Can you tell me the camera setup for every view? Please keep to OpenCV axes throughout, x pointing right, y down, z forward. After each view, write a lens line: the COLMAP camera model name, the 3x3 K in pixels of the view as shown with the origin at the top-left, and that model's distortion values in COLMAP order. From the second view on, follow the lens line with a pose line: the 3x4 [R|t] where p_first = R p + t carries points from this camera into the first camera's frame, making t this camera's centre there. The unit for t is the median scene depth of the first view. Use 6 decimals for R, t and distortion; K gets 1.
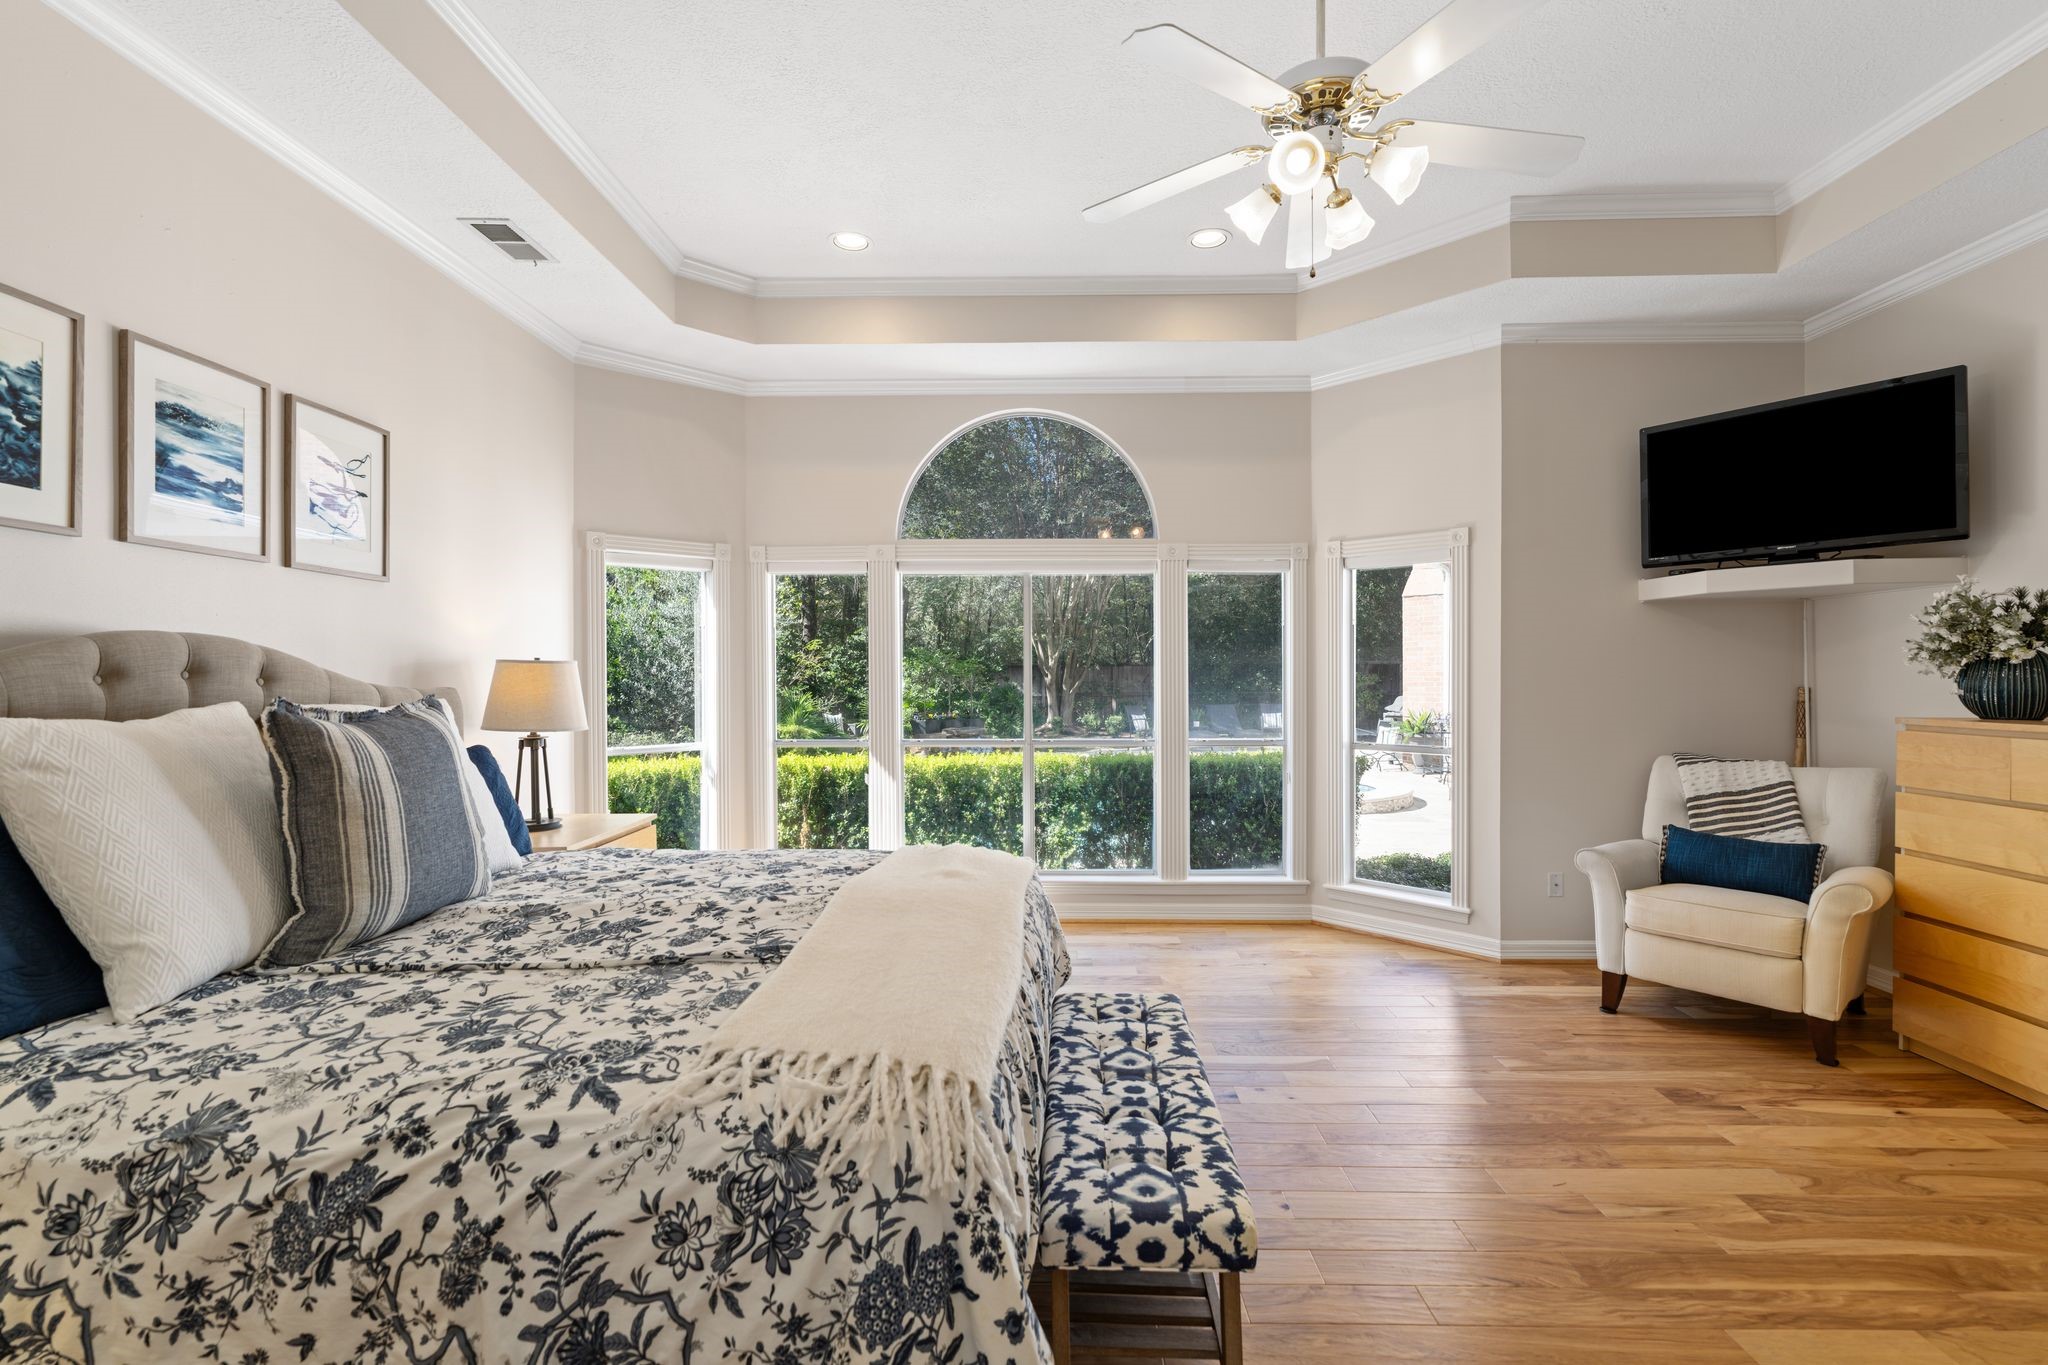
lens RADIAL K [[916.4, 0, 1022.6], [0, 916.4, 670.7], [0, 0, 1]] dist [-0.006831, 0.000513]
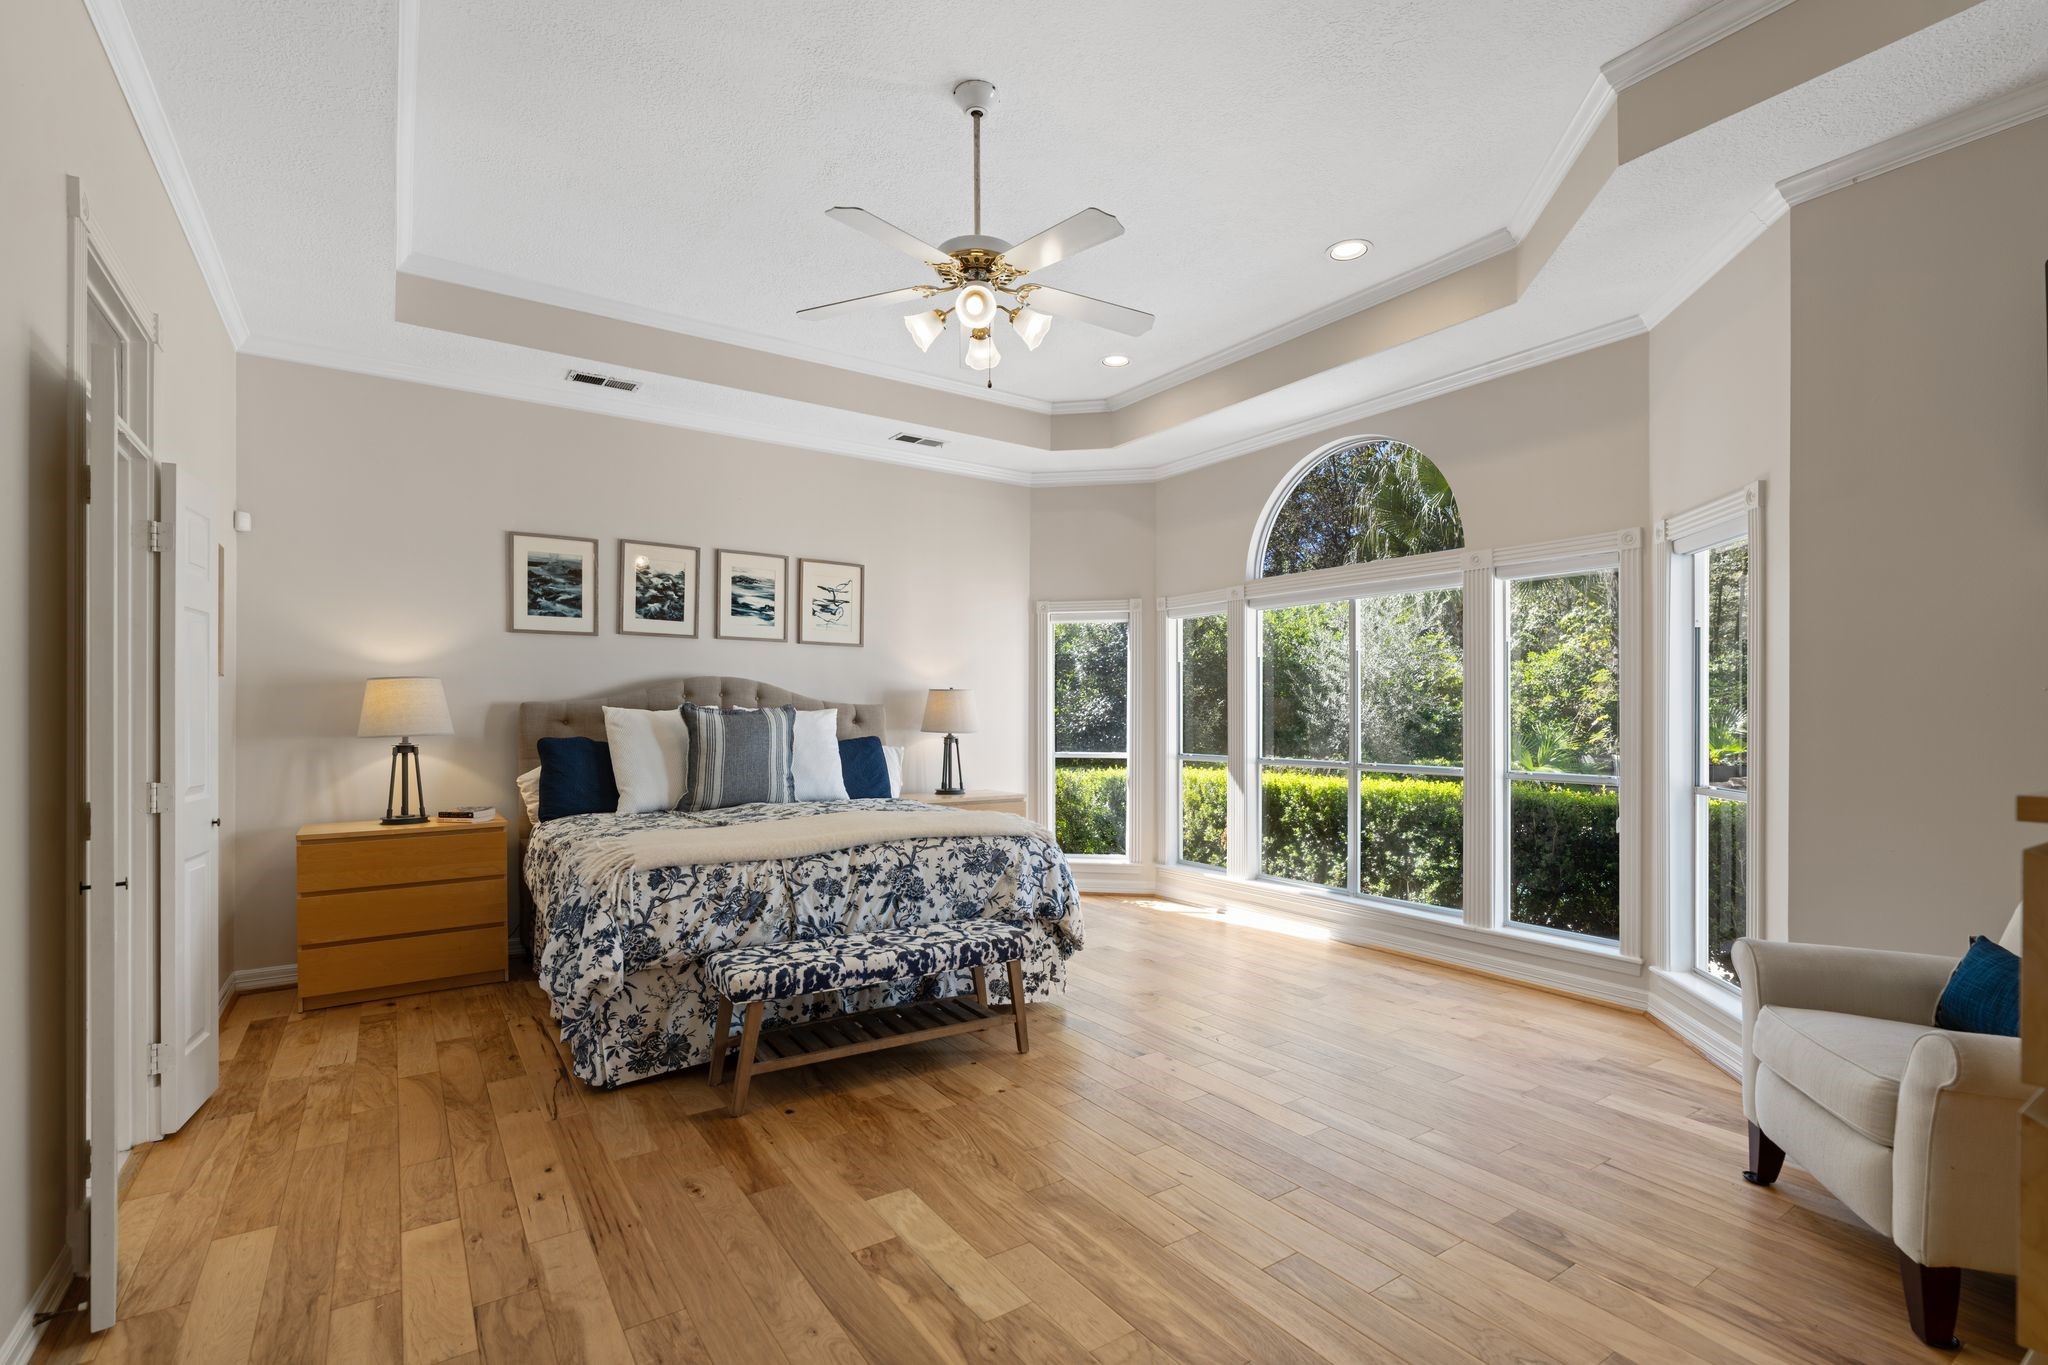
lens RADIAL K [[916.4, 0, 1022.1], [0, 916.4, 702.1], [0, 0, 1]] dist [-0.006831, 0.000513]
pose [[0.585904, -0.004800, -0.810366, 1.128847], [-0.002650, 0.999966, -0.007838, 0.031177], [0.810376, 0.006740, 0.585871, 0.204510]]
